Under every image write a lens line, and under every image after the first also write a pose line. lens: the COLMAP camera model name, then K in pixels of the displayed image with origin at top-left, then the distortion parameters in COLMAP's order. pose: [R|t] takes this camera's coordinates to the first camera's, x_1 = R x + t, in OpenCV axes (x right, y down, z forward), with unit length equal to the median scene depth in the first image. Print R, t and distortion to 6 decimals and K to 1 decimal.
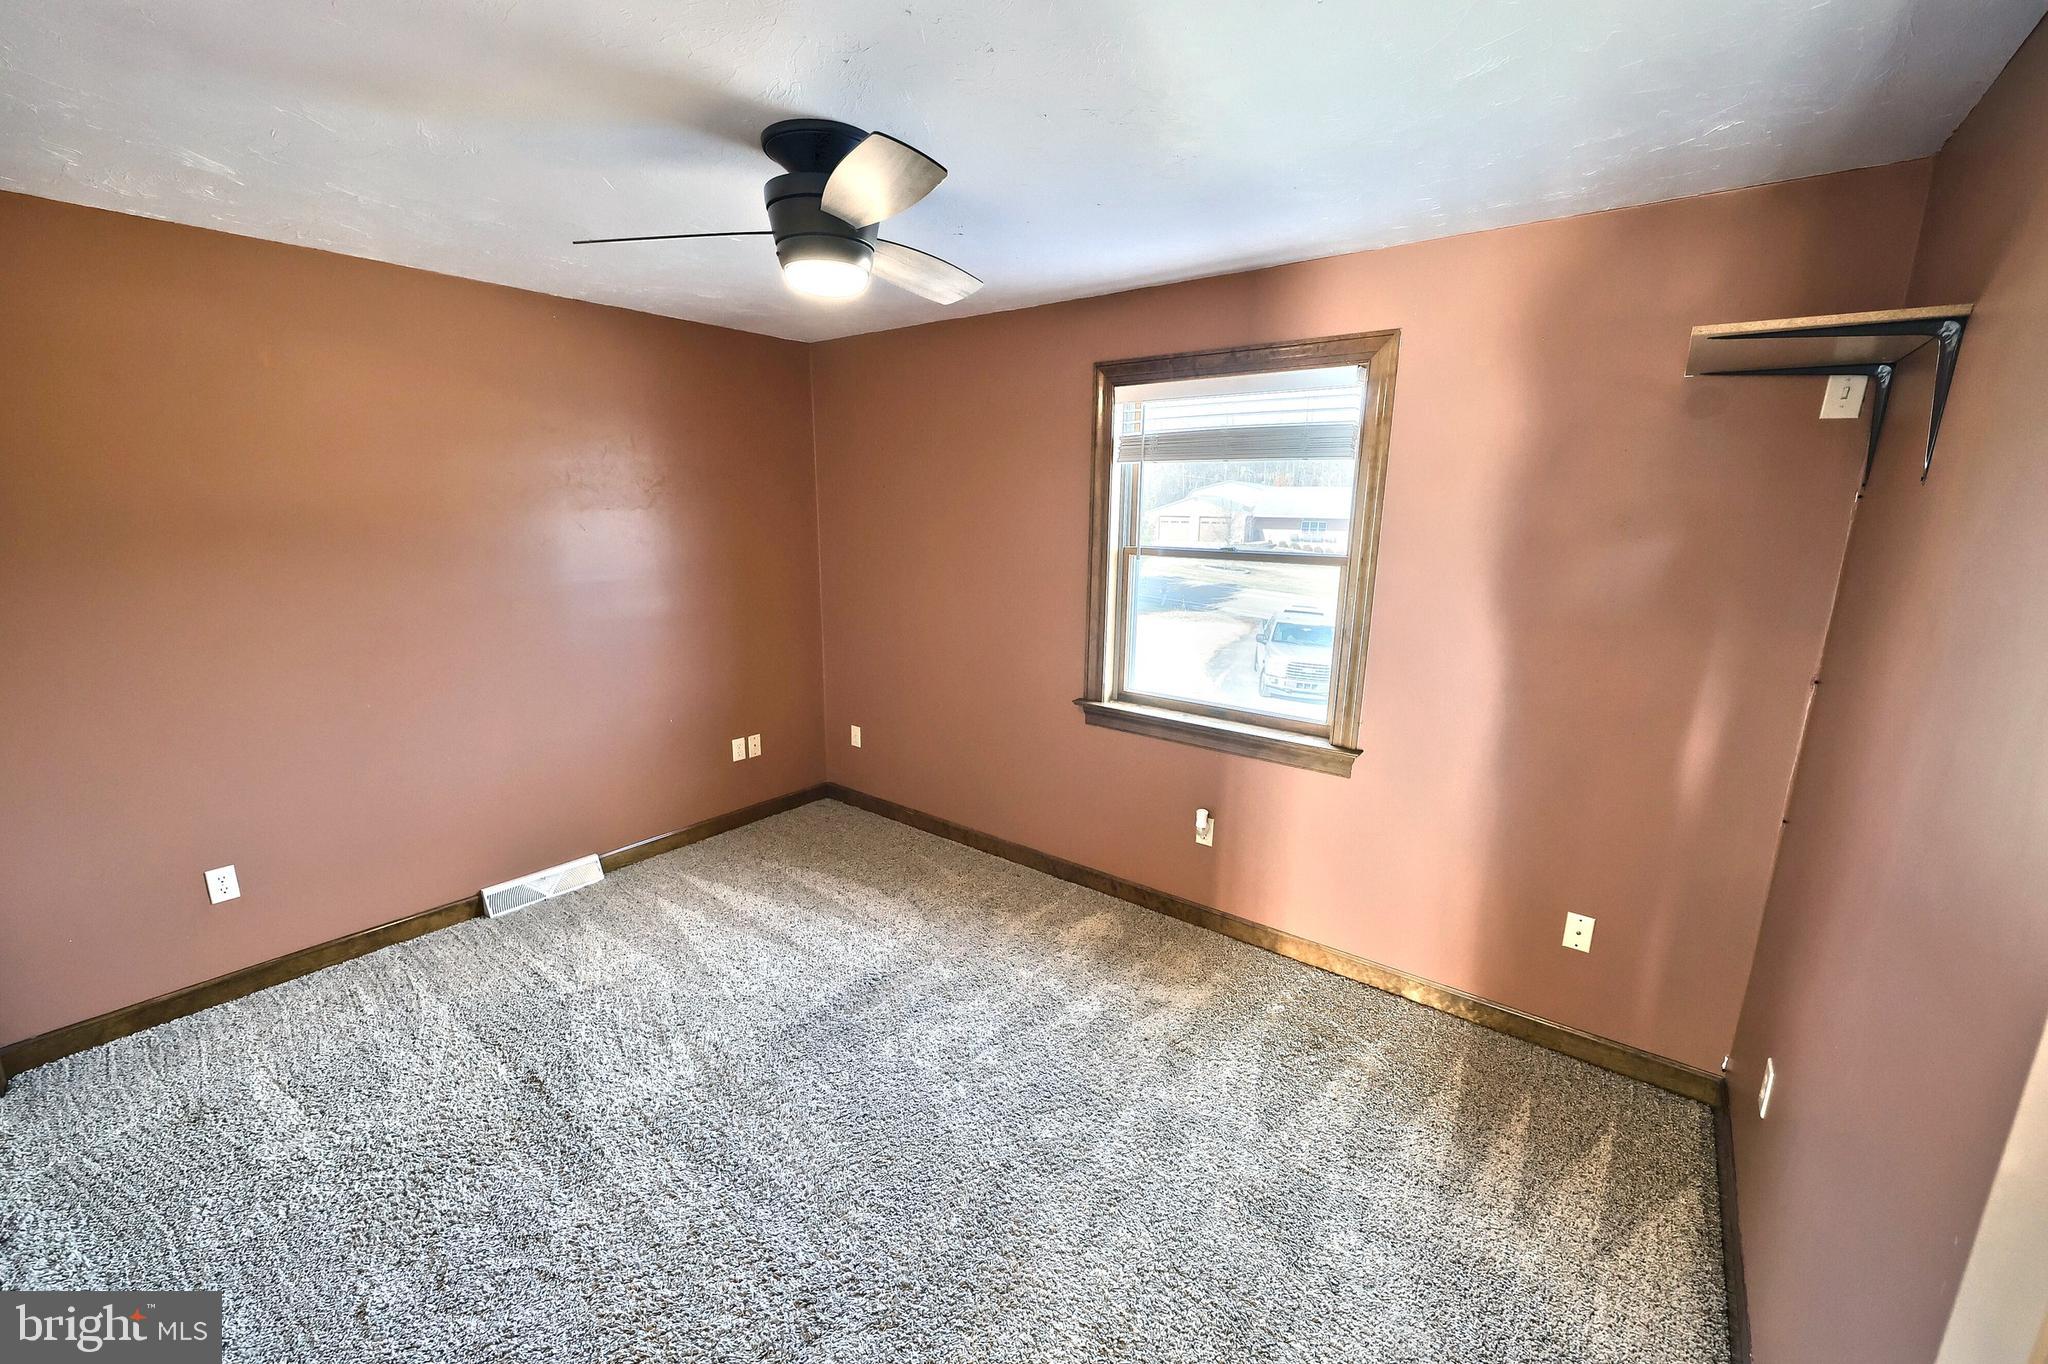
lens RADIAL K [[837.4, 0, 1025.4], [0, 837.4, 684.9], [0, 0, 1]] dist [-0.001900, -0.000022]
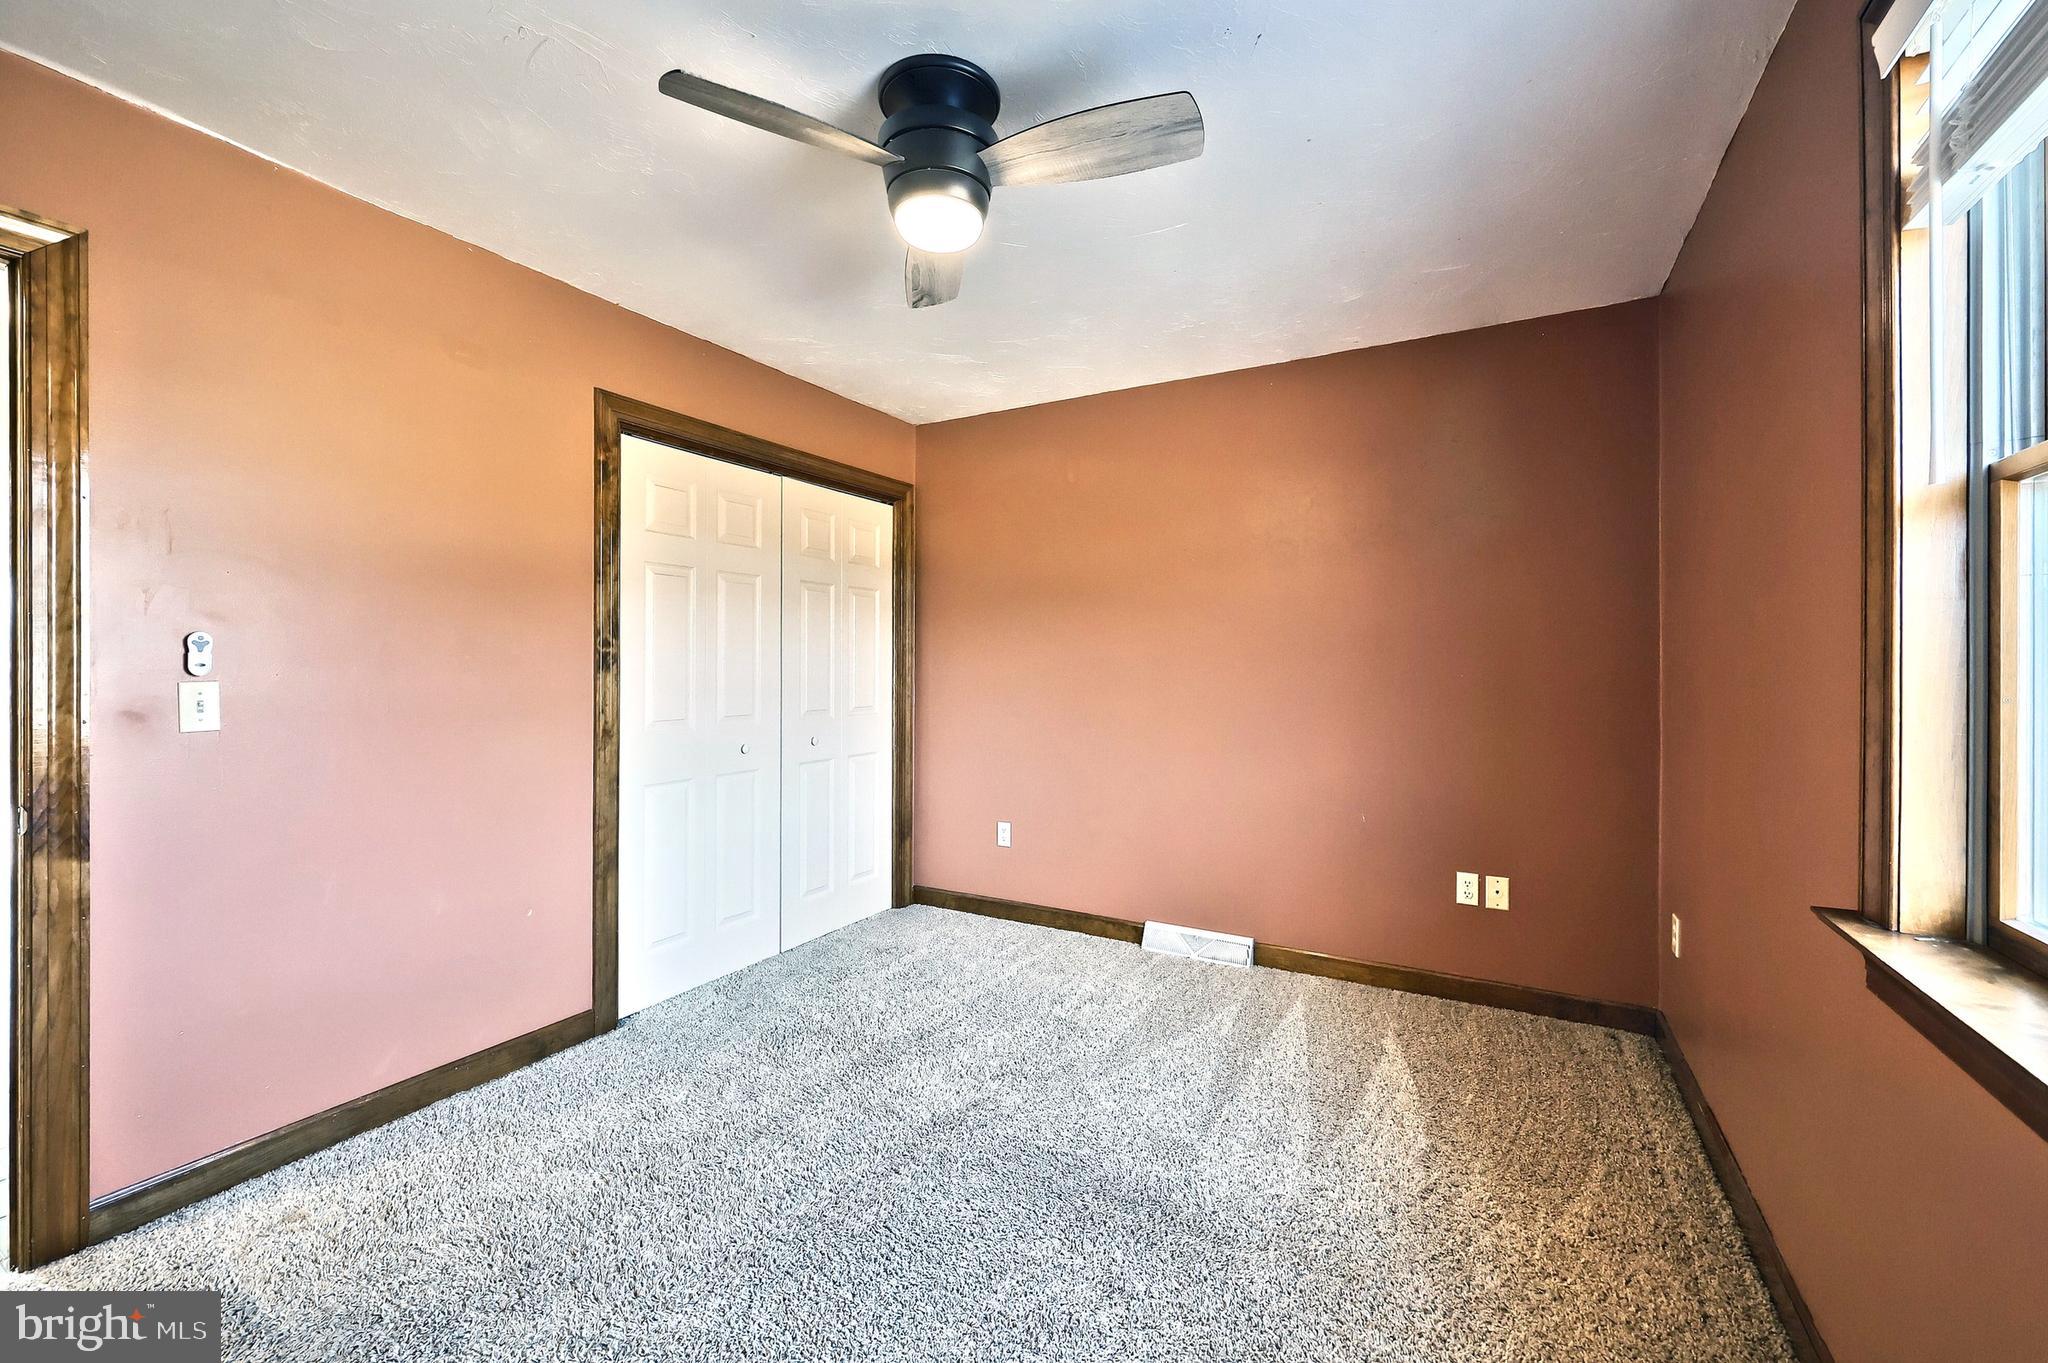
lens RADIAL K [[848.9, 0, 1014.3], [0, 848.9, 678.0], [0, 0, 1]] dist [0.001318, 0.000213]
pose [[0.125878, -0.000466, -0.992046, 0.384438], [-0.217647, 0.975624, -0.028075, 0.007622], [0.967876, 0.219449, 0.122708, 0.591872]]
